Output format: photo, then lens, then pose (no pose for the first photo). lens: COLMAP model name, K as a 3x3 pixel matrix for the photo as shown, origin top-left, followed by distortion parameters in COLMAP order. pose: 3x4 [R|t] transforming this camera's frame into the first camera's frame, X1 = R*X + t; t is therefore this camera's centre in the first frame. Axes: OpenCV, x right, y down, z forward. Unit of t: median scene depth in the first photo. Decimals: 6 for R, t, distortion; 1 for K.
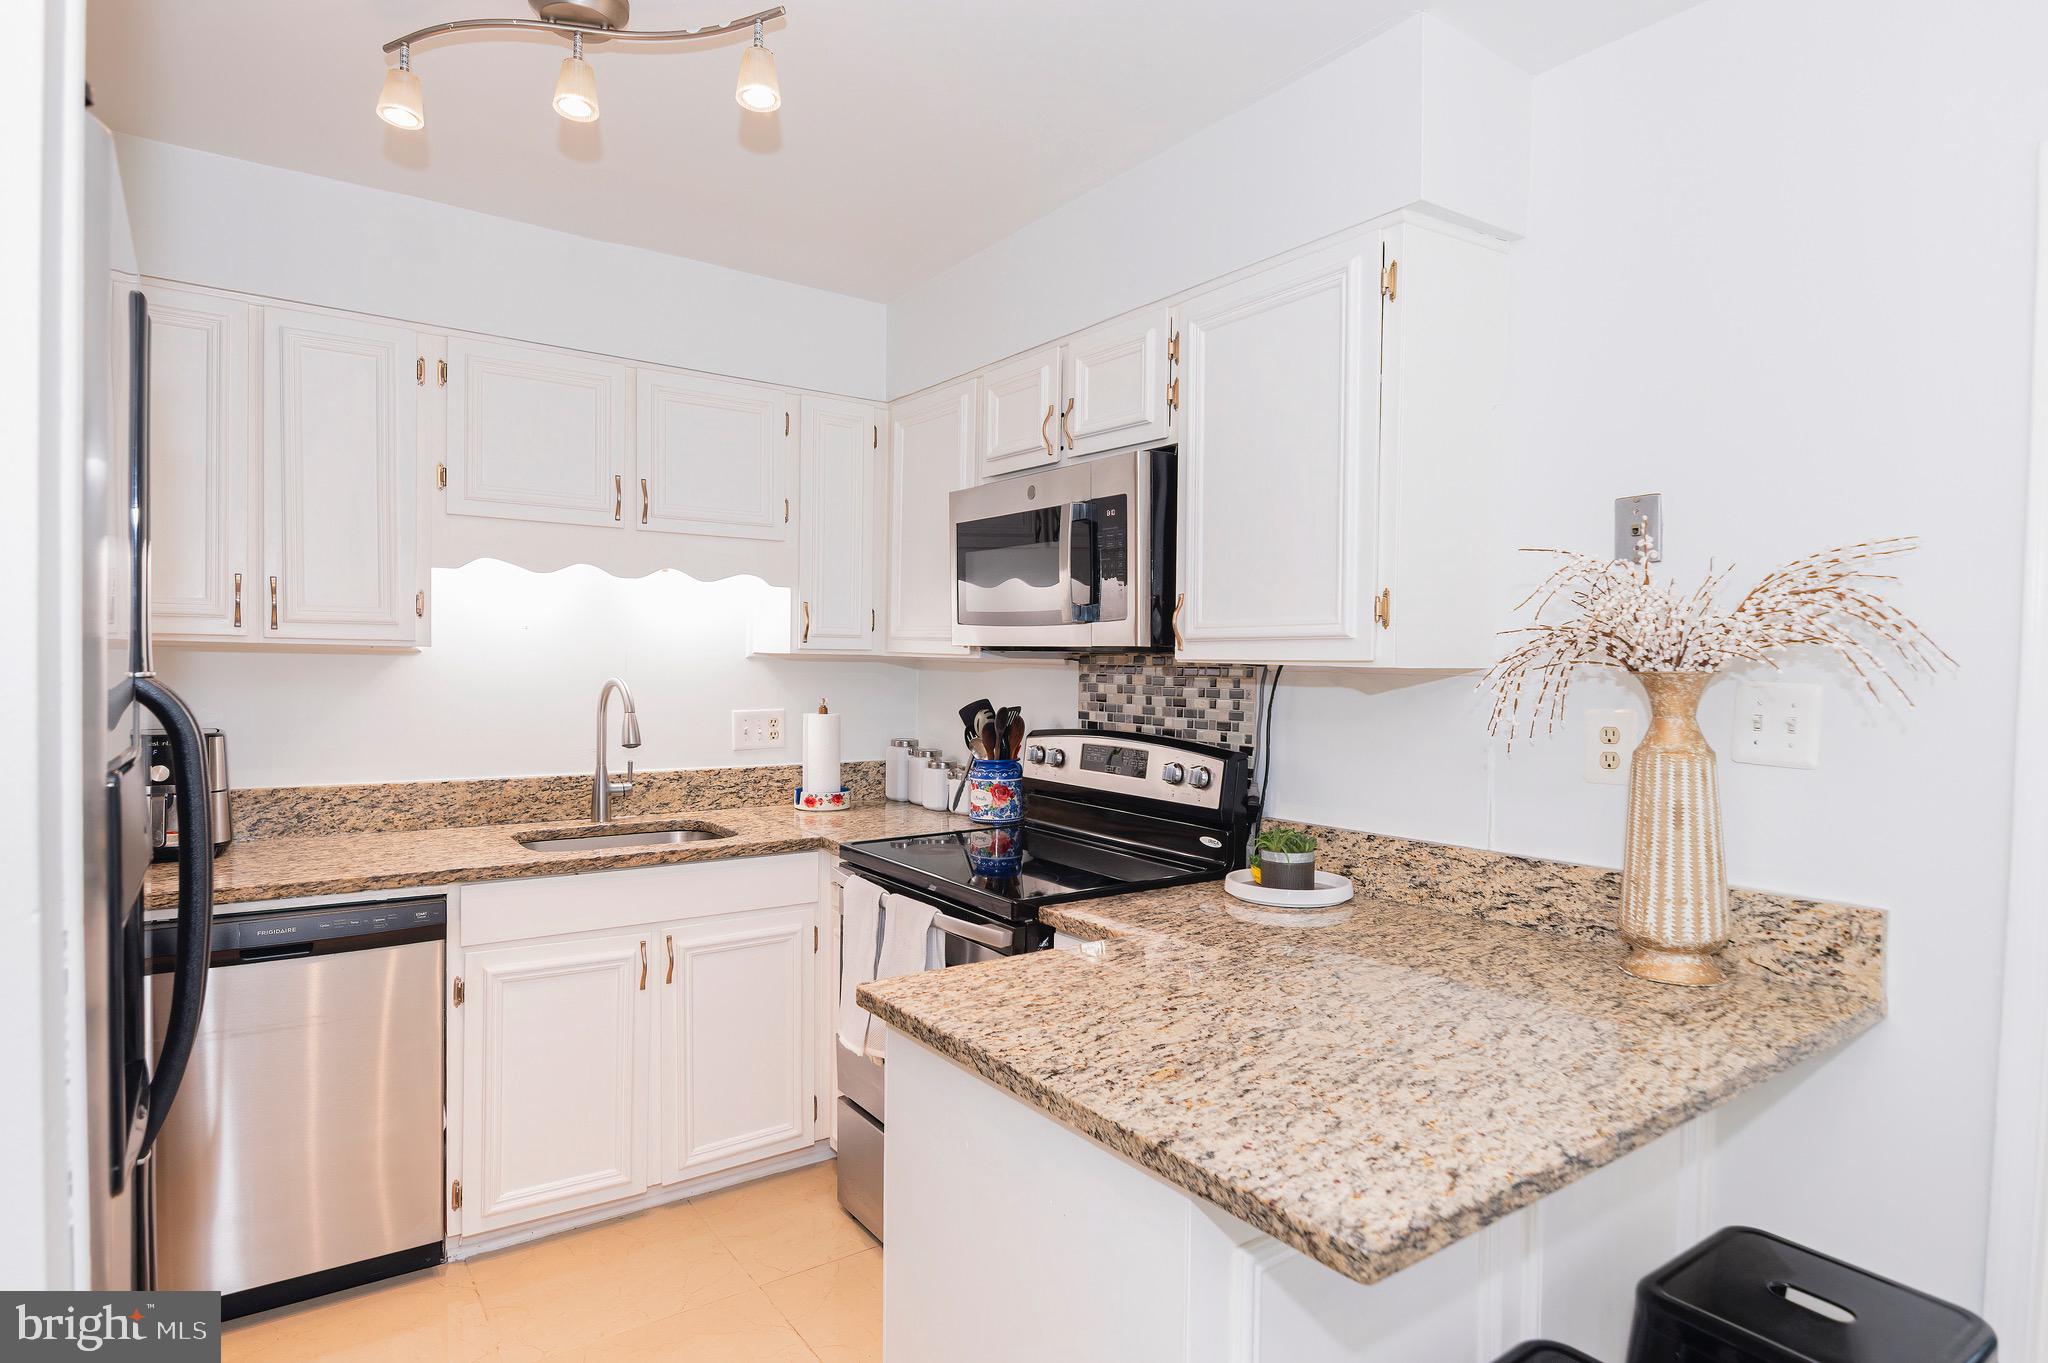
lens RADIAL K [[1094.5, 0, 1024.0], [0, 1094.5, 681.5], [0, 0, 1]] dist [0.002954, -0.015833]
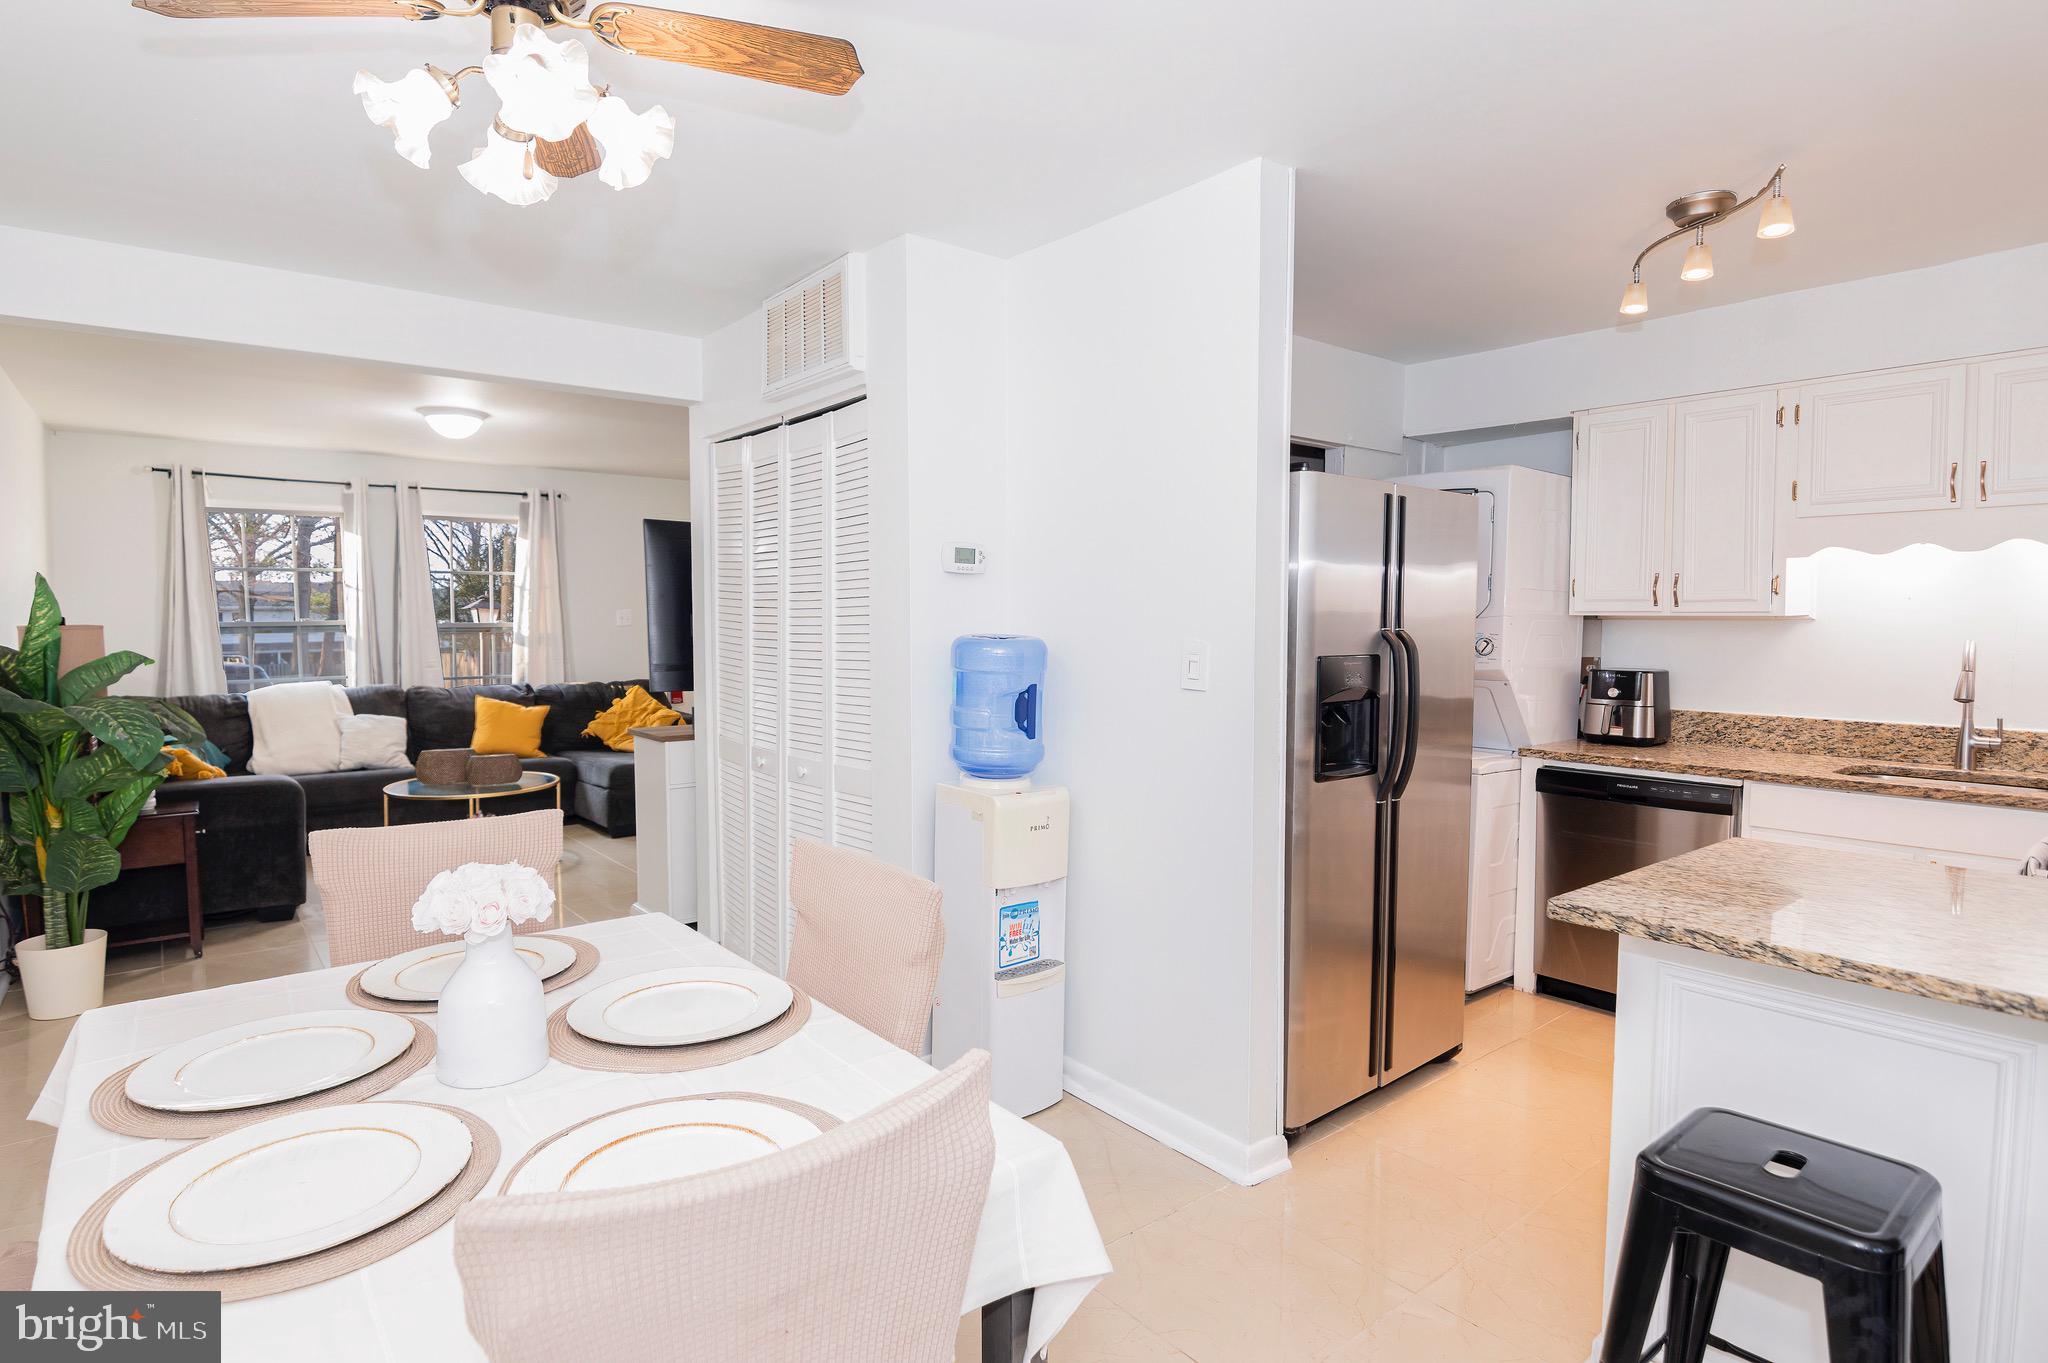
lens RADIAL K [[1094.5, 0, 1024.0], [0, 1094.5, 681.5], [0, 0, 1]] dist [0.002954, -0.015833]
pose [[0.082387, 0.041765, -0.995725, 0.720846], [-0.017608, 0.999027, 0.040447, 0.011004], [0.996445, 0.014200, 0.083042, -0.062812]]
